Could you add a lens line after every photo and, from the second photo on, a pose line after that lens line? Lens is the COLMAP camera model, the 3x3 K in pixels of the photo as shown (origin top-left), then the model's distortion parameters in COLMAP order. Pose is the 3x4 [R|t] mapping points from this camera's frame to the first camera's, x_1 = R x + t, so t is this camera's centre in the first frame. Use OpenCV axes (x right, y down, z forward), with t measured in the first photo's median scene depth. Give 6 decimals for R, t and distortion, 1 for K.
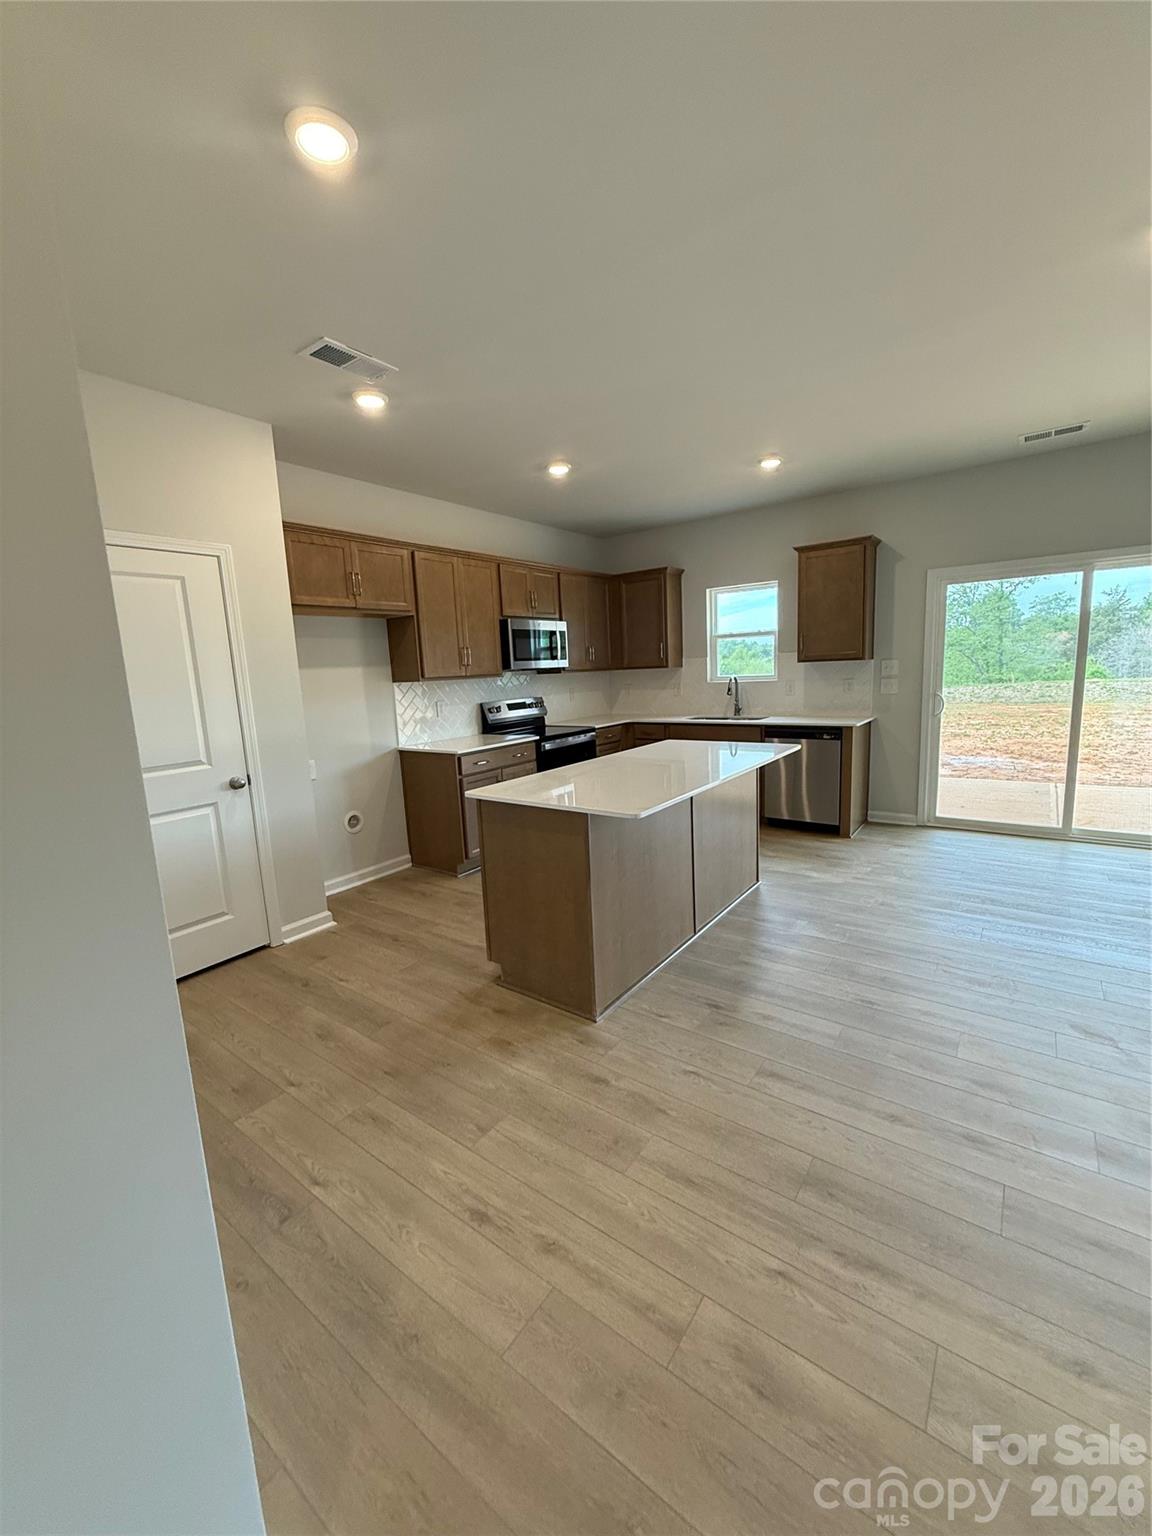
lens RADIAL K [[610.9, 0, 579.0], [0, 610.9, 762.2], [0, 0, 1]] dist [-0.002388, 0.000657]
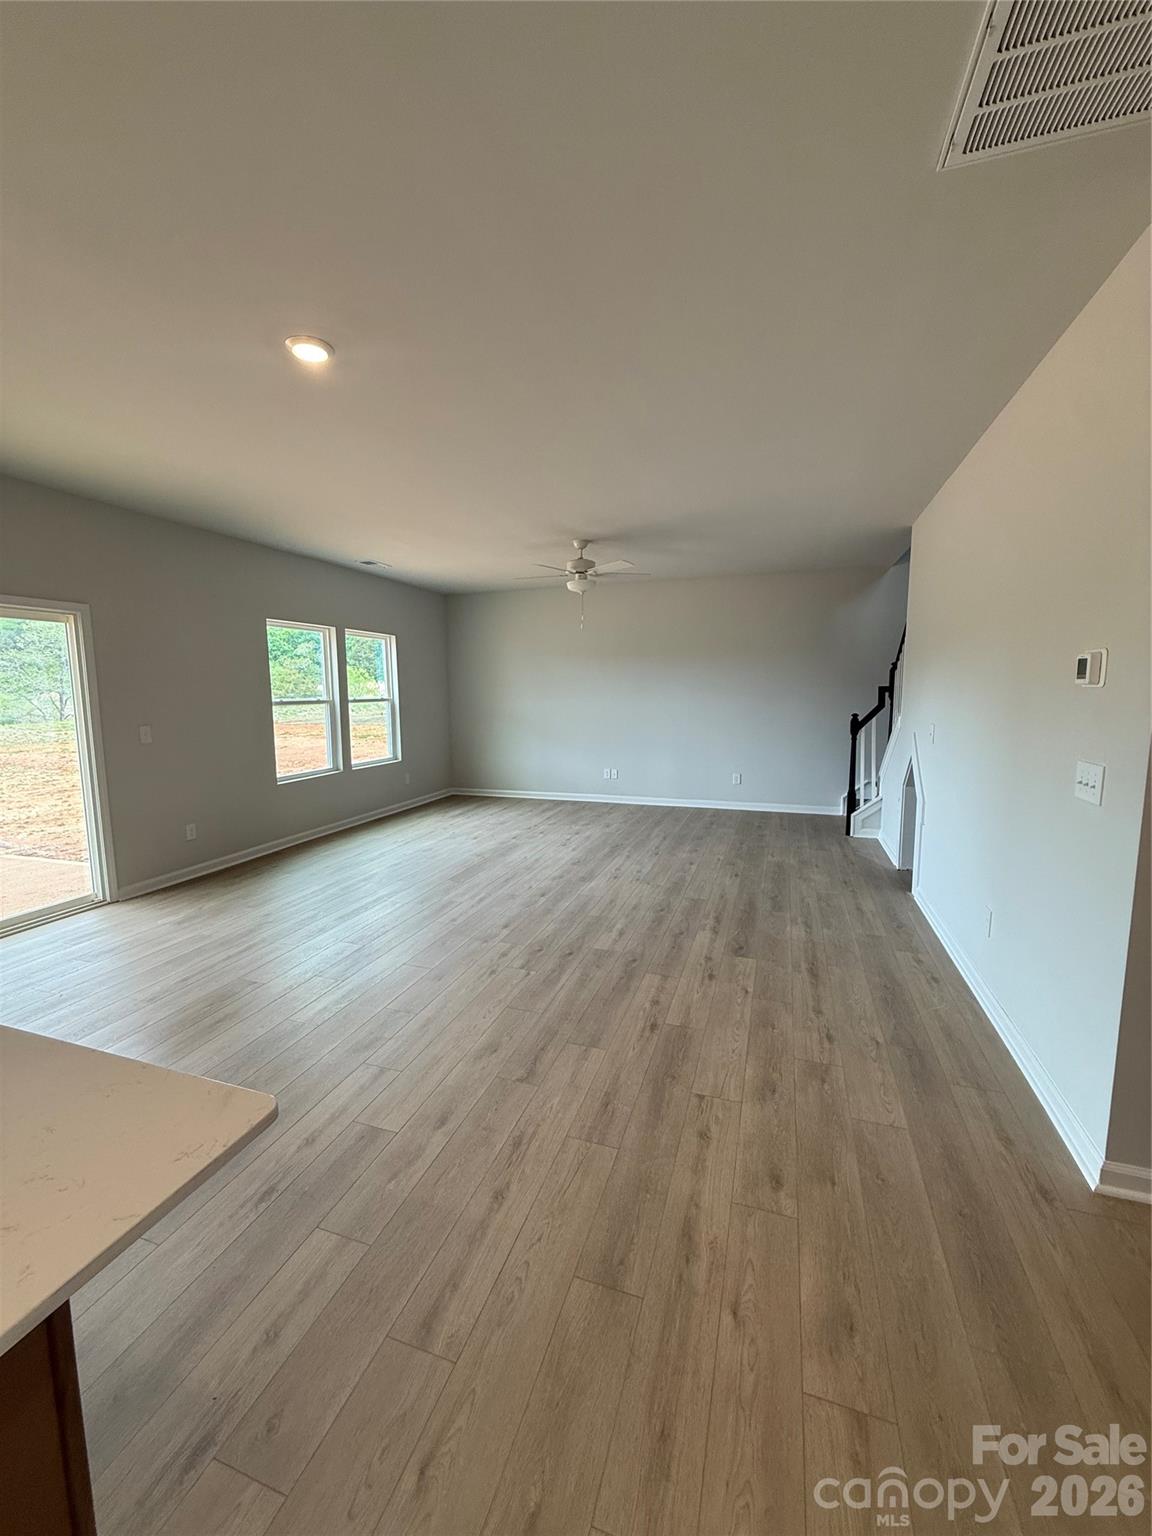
lens RADIAL K [[610.9, 0, 579.0], [0, 610.9, 762.2], [0, 0, 1]] dist [-0.002388, 0.000657]
pose [[-0.304735, -0.071163, 0.949775, -0.219354], [0.173507, 0.976371, 0.128826, -0.100162], [-0.936500, 0.204050, -0.285187, 0.613350]]
